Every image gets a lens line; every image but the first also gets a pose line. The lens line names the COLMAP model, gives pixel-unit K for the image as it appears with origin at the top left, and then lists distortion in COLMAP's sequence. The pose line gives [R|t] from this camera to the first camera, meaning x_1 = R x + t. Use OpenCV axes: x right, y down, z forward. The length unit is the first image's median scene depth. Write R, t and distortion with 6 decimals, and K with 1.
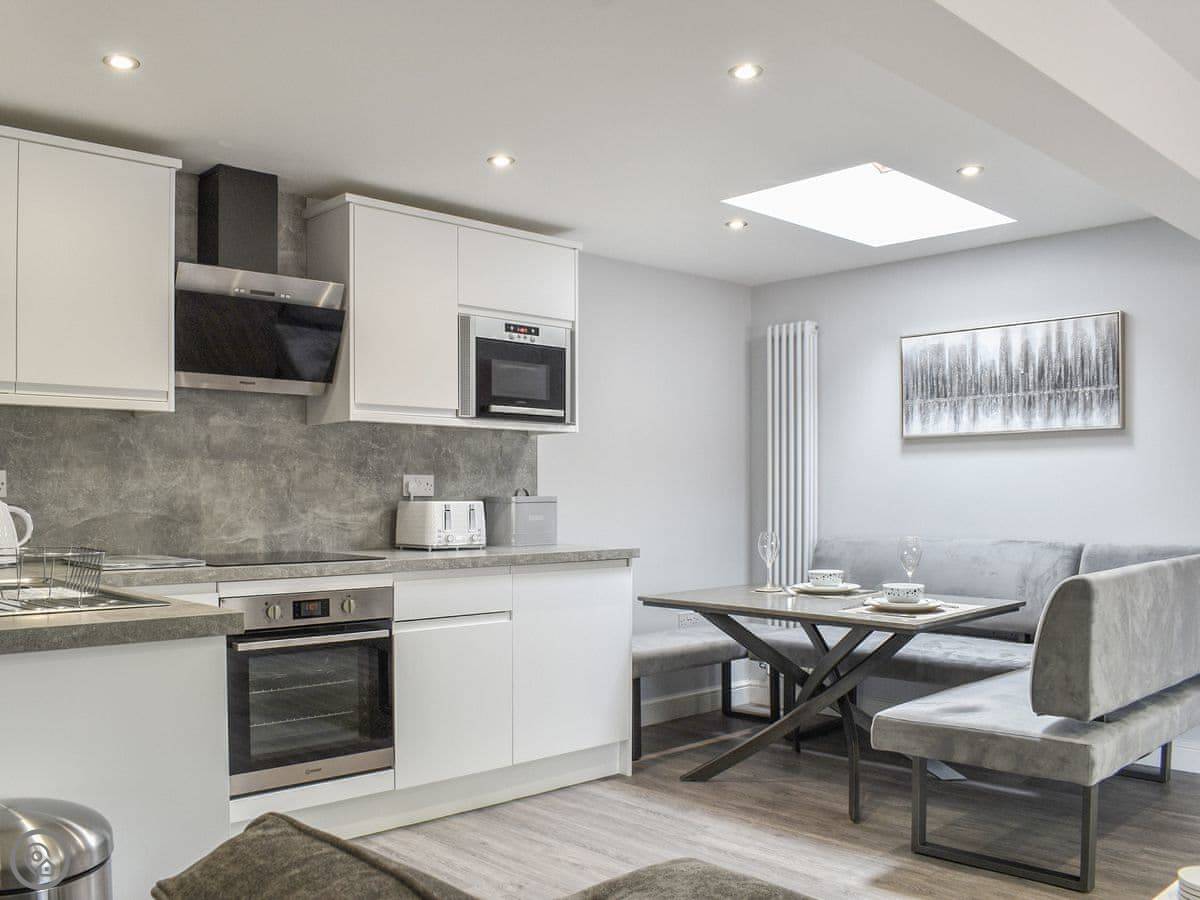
lens RADIAL K [[1112.2, 0, 567.9], [0, 1112.2, 508.5], [0, 0, 1]] dist [-0.032732, -0.009218]
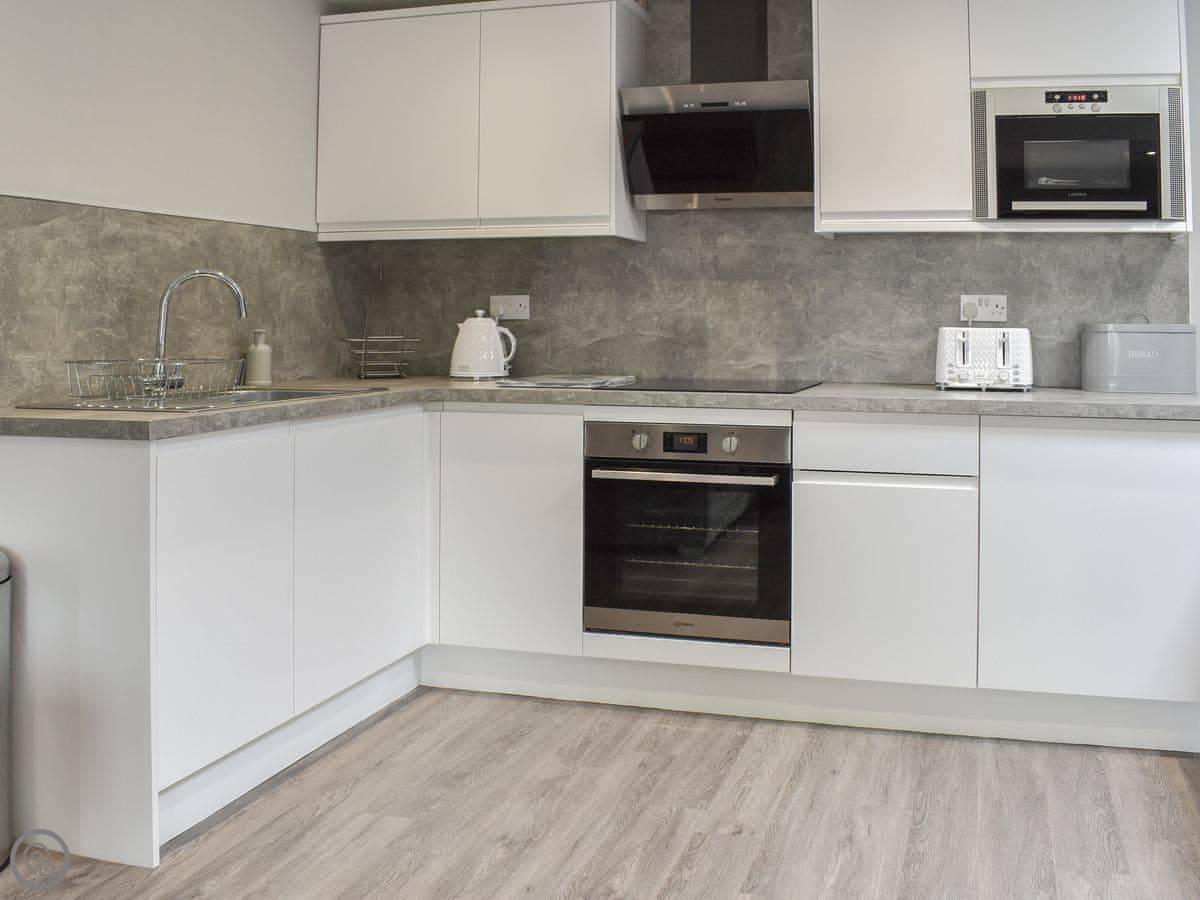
lens RADIAL K [[1093.9, 0, 644.8], [0, 1093.9, 276.3], [0, 0, 1]] dist [-0.053428, -0.009858]
pose [[0.572212, -0.025445, -0.819711, 0.399933], [-0.018064, 0.998885, -0.043617, -0.005206], [0.819907, 0.039765, 0.571114, 0.374812]]
